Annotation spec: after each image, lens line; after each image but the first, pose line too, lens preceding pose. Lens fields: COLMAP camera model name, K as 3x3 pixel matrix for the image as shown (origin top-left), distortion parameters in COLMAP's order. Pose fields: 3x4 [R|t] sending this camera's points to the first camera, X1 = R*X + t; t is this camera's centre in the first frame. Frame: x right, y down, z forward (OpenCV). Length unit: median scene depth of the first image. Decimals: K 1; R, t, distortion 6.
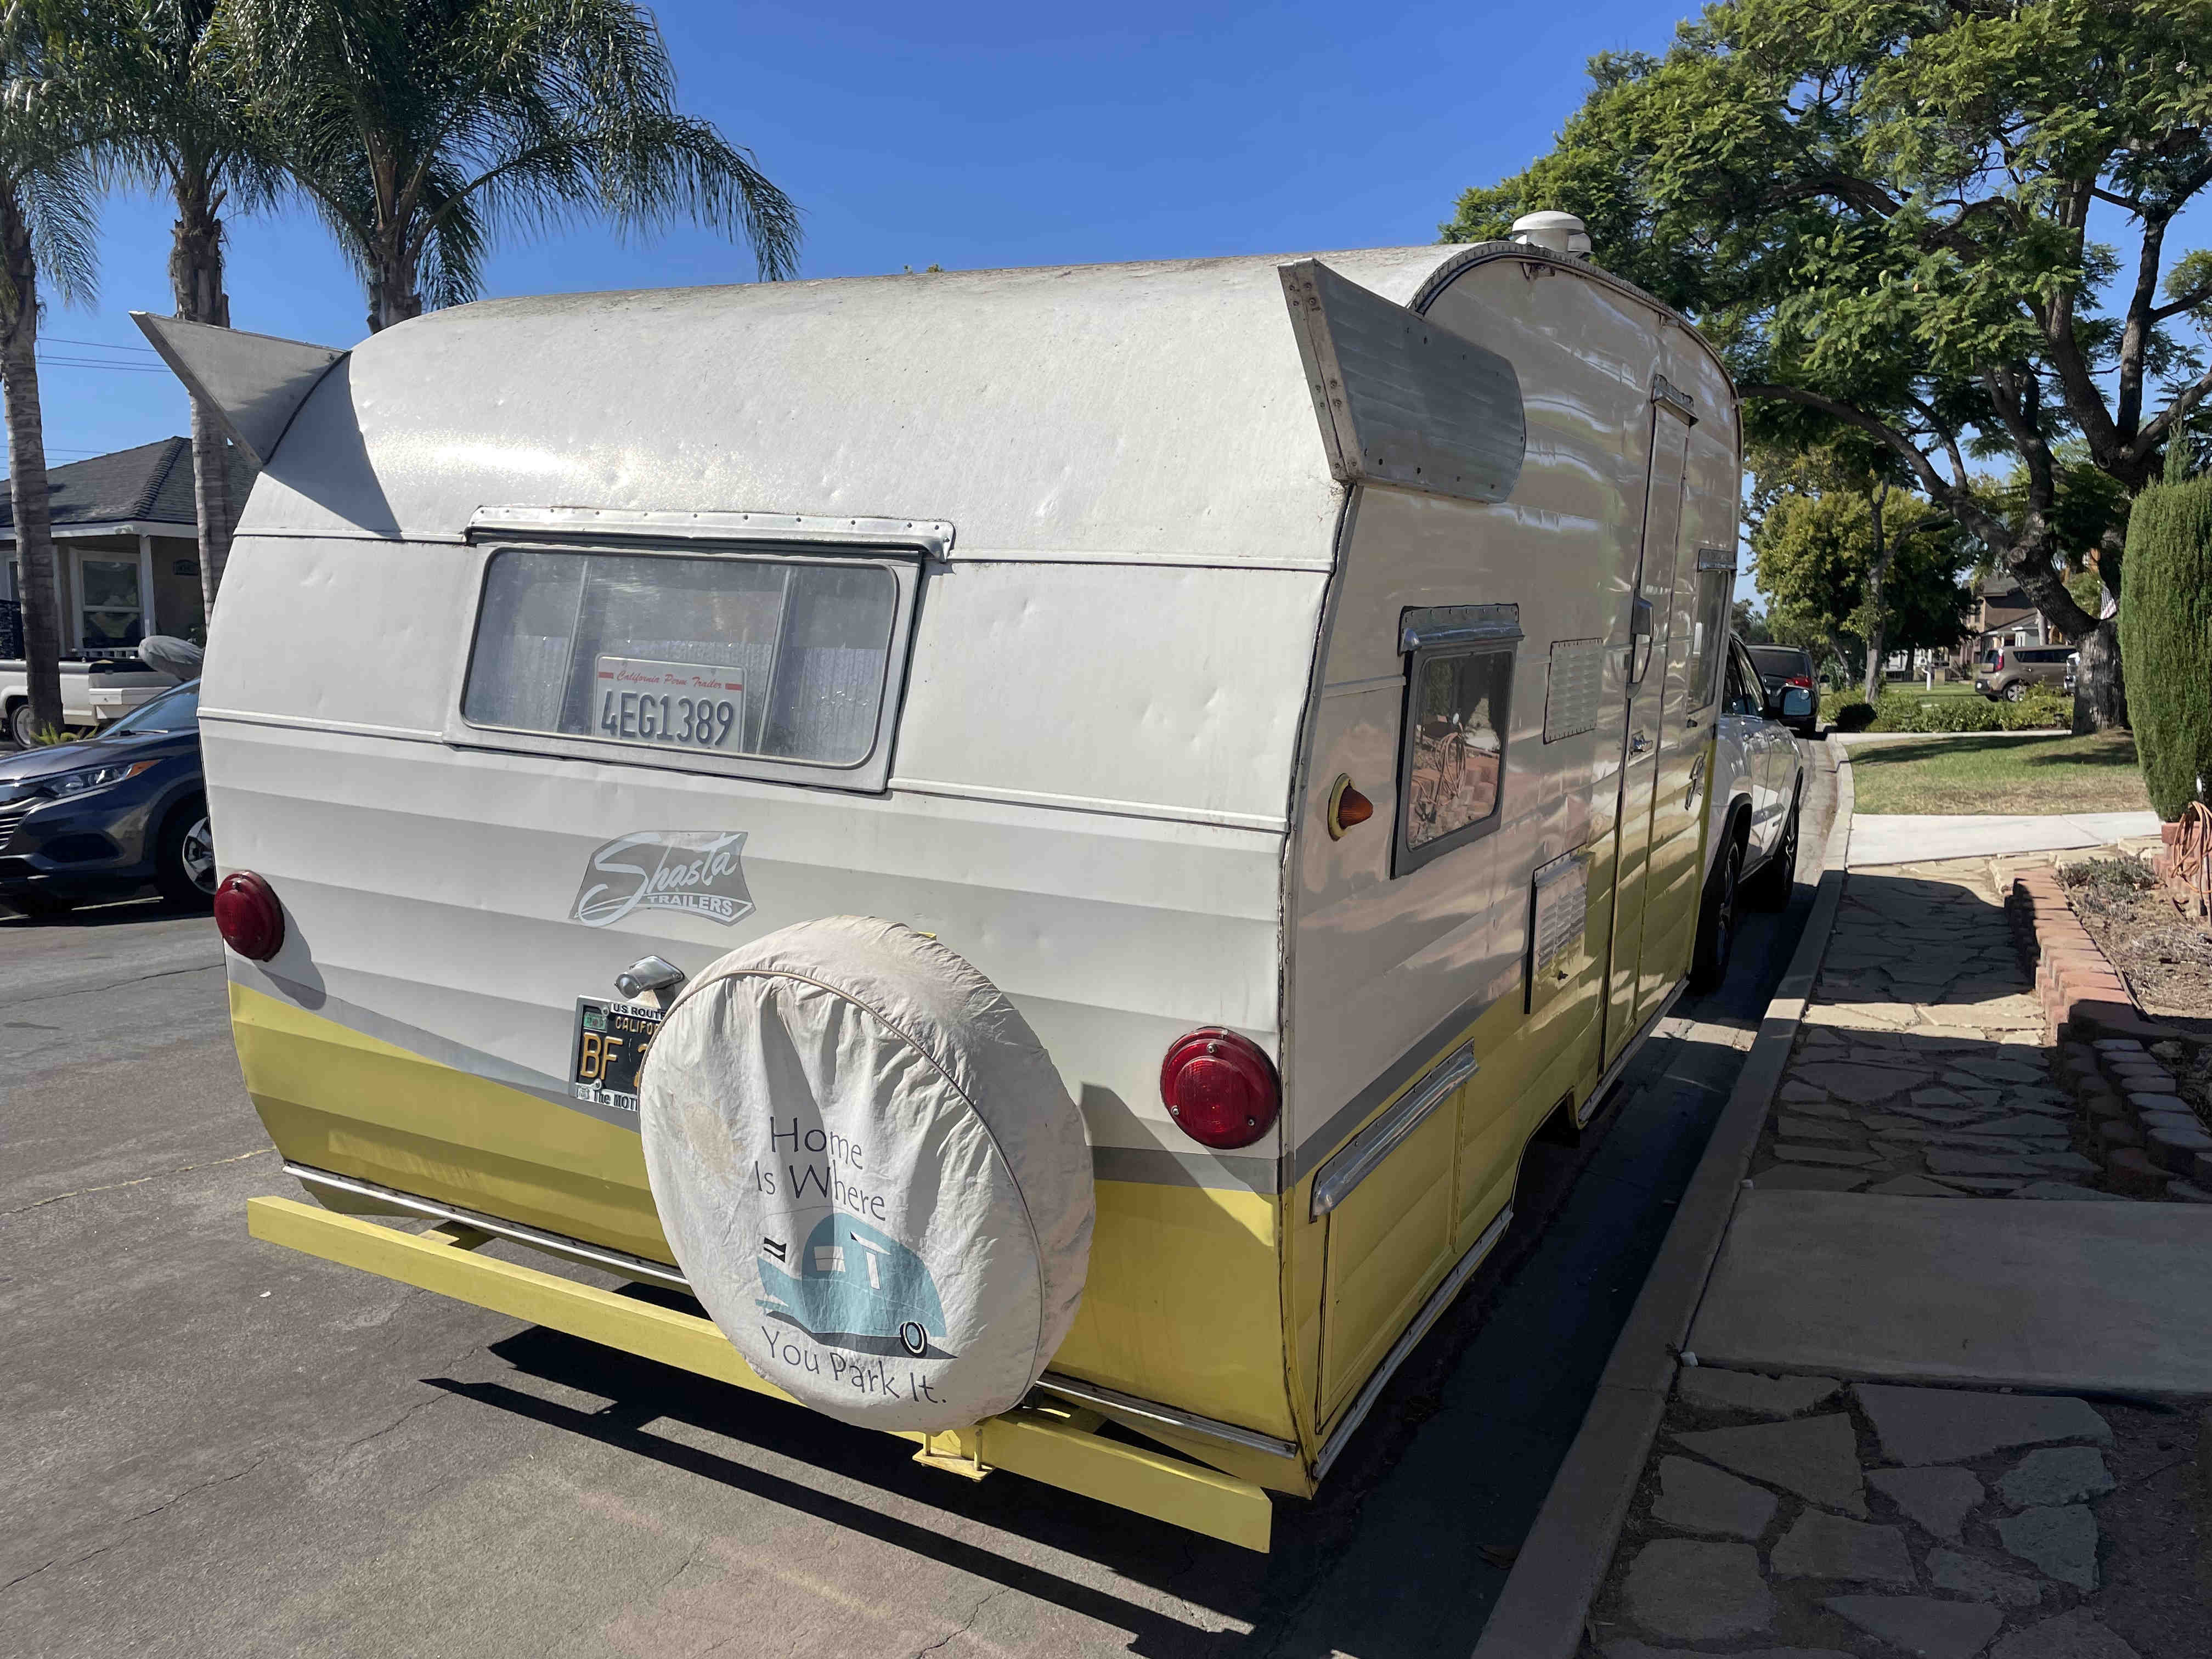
lens RADIAL K [[1657.4, 0, 1106.0], [0, 1657.4, 829.5], [0, 0, 1]] dist [0.050013, -0.000201]
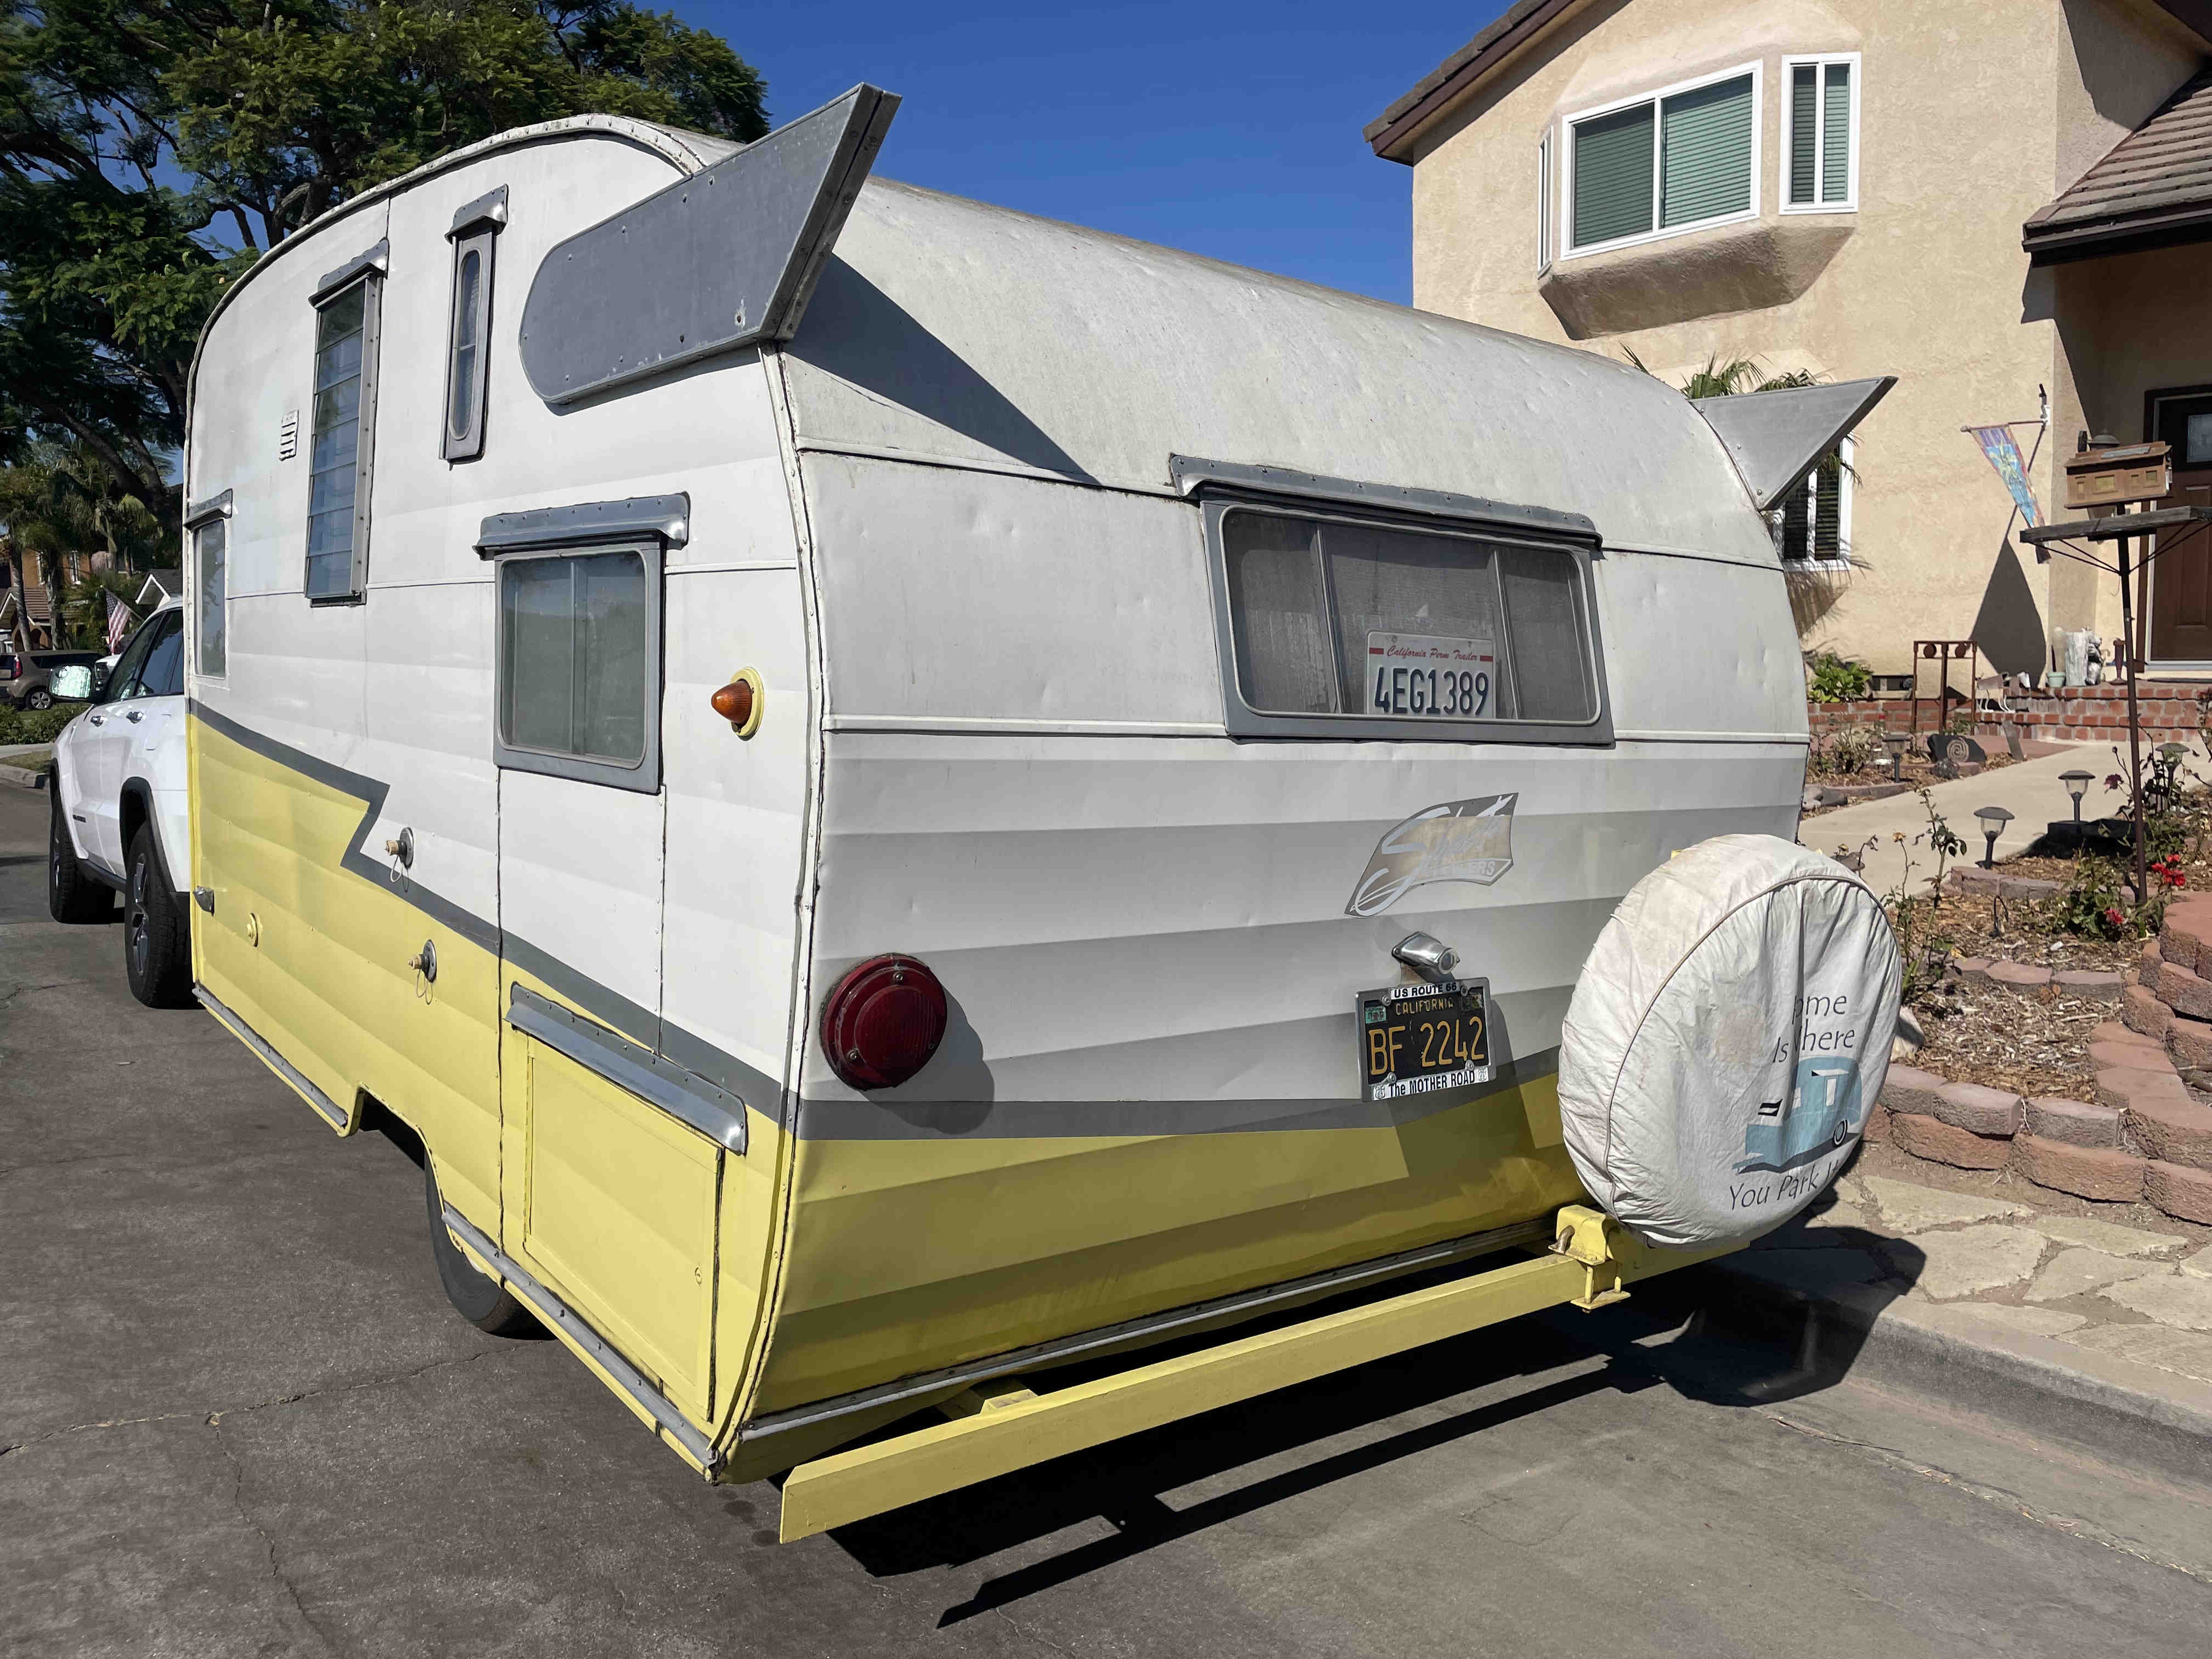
lens RADIAL K [[1678.4, 0, 1106.2], [0, 1678.4, 802.2], [0, 0, 1]] dist [0.046745, -0.001121]
pose [[0.427319, -0.088254, 0.899783, -1.230919], [0.103993, 0.993417, 0.048050, -0.067722], [-0.898100, 0.073038, 0.433683, 0.719169]]
